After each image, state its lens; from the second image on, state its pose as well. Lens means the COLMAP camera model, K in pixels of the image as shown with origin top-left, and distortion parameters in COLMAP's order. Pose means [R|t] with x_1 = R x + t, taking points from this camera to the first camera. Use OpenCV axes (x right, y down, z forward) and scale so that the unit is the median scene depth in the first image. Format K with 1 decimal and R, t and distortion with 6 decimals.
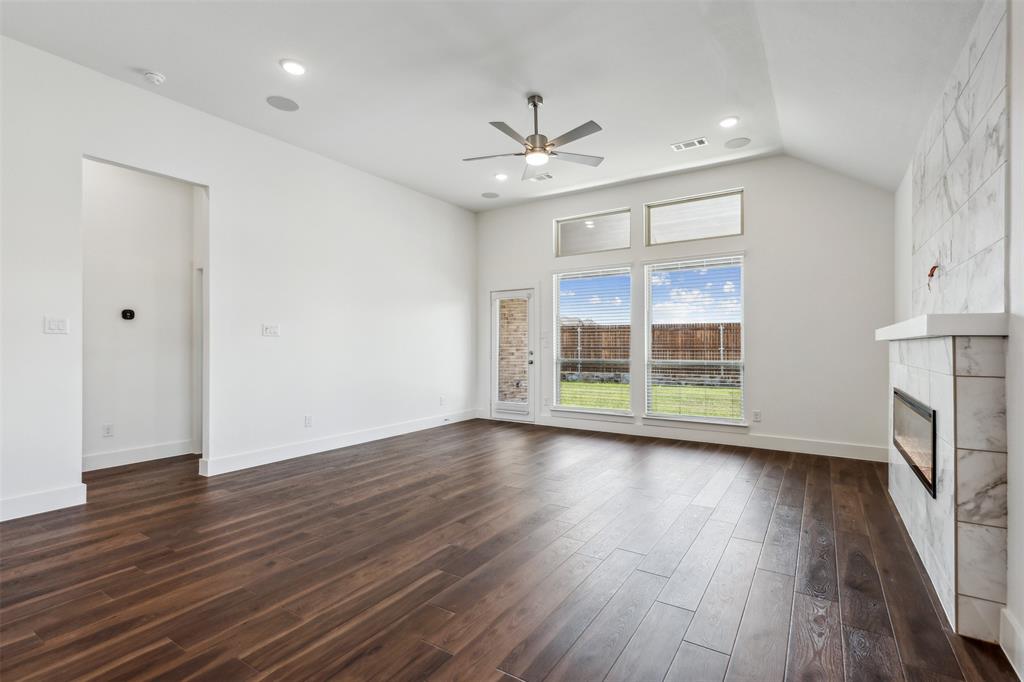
lens RADIAL K [[468.7, 0, 516.8], [0, 468.7, 344.5], [0, 0, 1]] dist [0.003685, -0.000055]
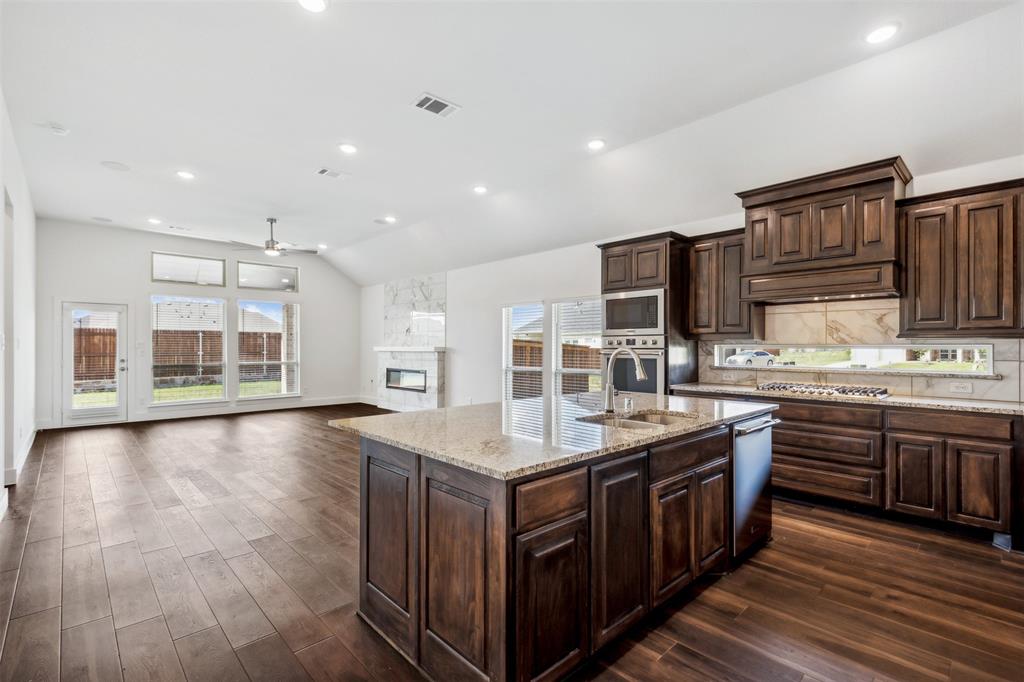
lens RADIAL K [[468.7, 0, 516.8], [0, 468.7, 344.5], [0, 0, 1]] dist [0.003685, -0.000055]
pose [[0.231319, 0.006121, 0.972859, -1.028741], [-0.001918, 0.999981, -0.005836, -0.019801], [-0.972876, -0.000516, 0.231327, -0.237811]]
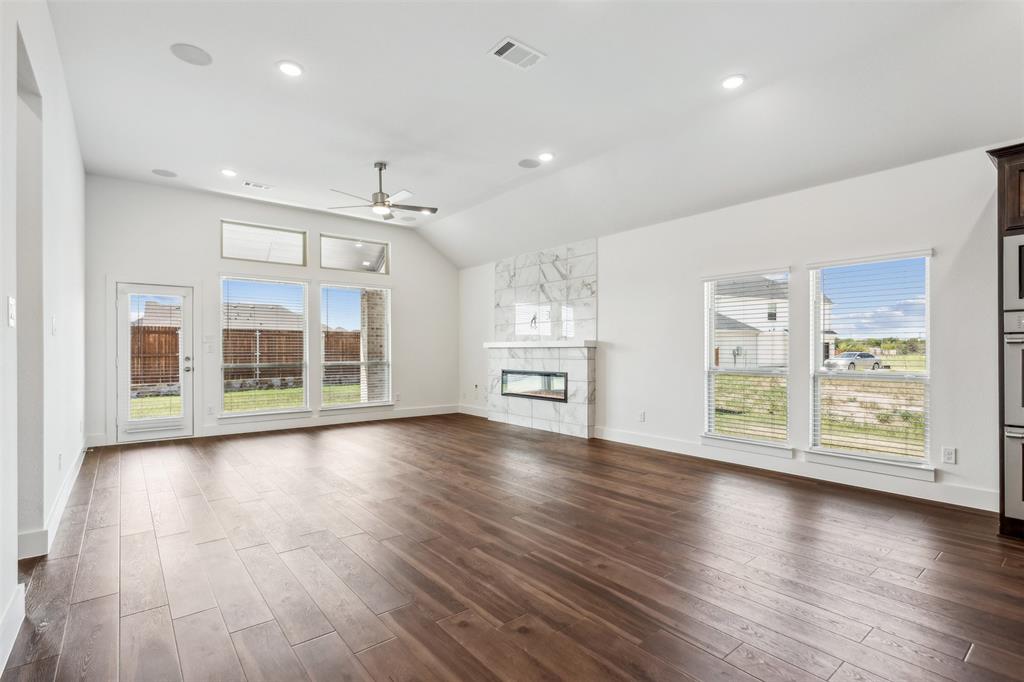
lens RADIAL K [[488.6, 0, 514.9], [0, 488.6, 349.5], [0, 0, 1]] dist [-0.000793, -0.000246]
pose [[0.313597, 0.002208, 0.949553, -0.786035], [-0.001176, 0.999997, -0.001937, 0.001797], [-0.949555, -0.000509, 0.313599, 0.137854]]
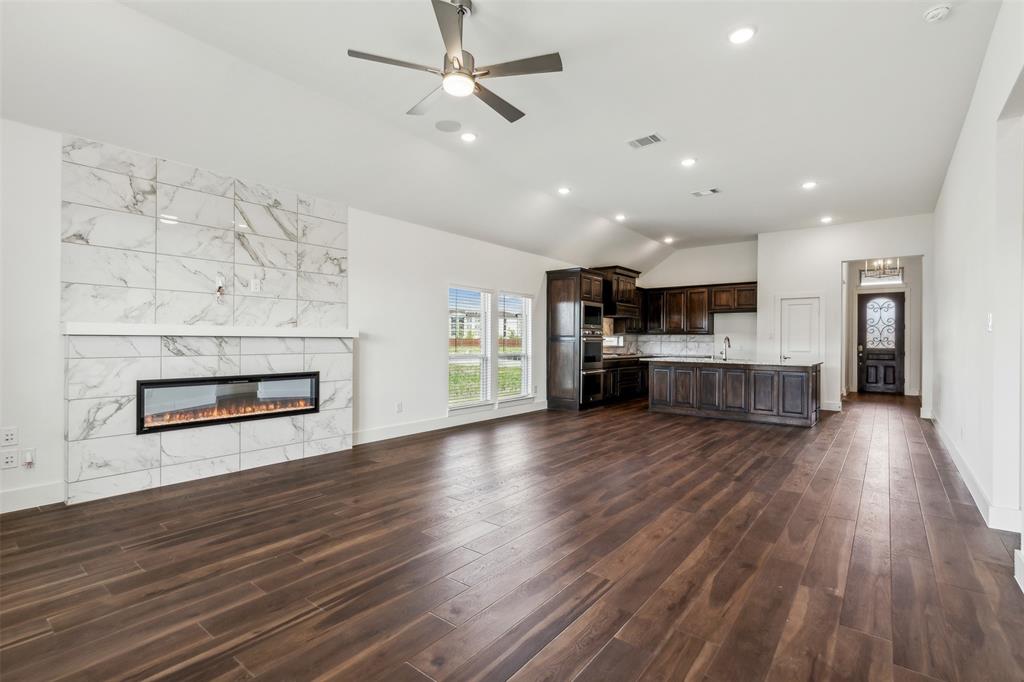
lens RADIAL K [[468.7, 0, 516.8], [0, 468.7, 344.5], [0, 0, 1]] dist [0.003685, -0.000055]
pose [[-0.995284, -0.004643, 0.096895, -0.082080], [-0.004344, 0.999985, 0.003292, 0.002411], [-0.096909, 0.002856, -0.995289, 1.157363]]
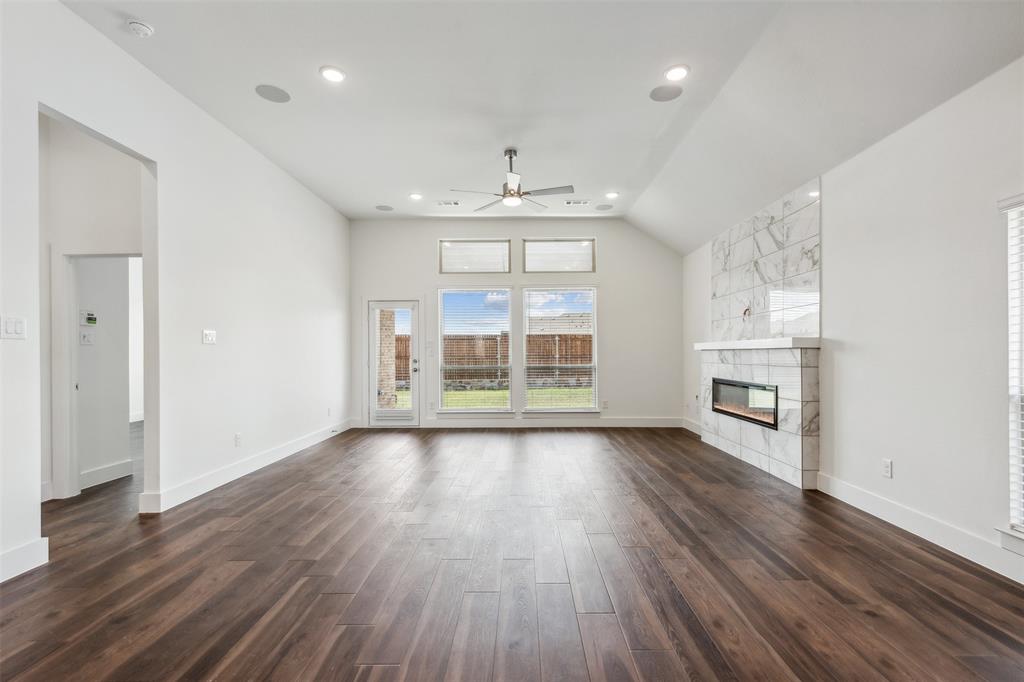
lens RADIAL K [[469.6, 0, 517.8], [0, 469.6, 351.7], [0, 0, 1]] dist [0.001071, -0.000139]
pose [[0.844901, -0.000584, 0.534923, -0.408945], [0.002407, 0.999993, -0.002710, 0.000515], [-0.534918, 0.003578, 0.844897, -0.030047]]
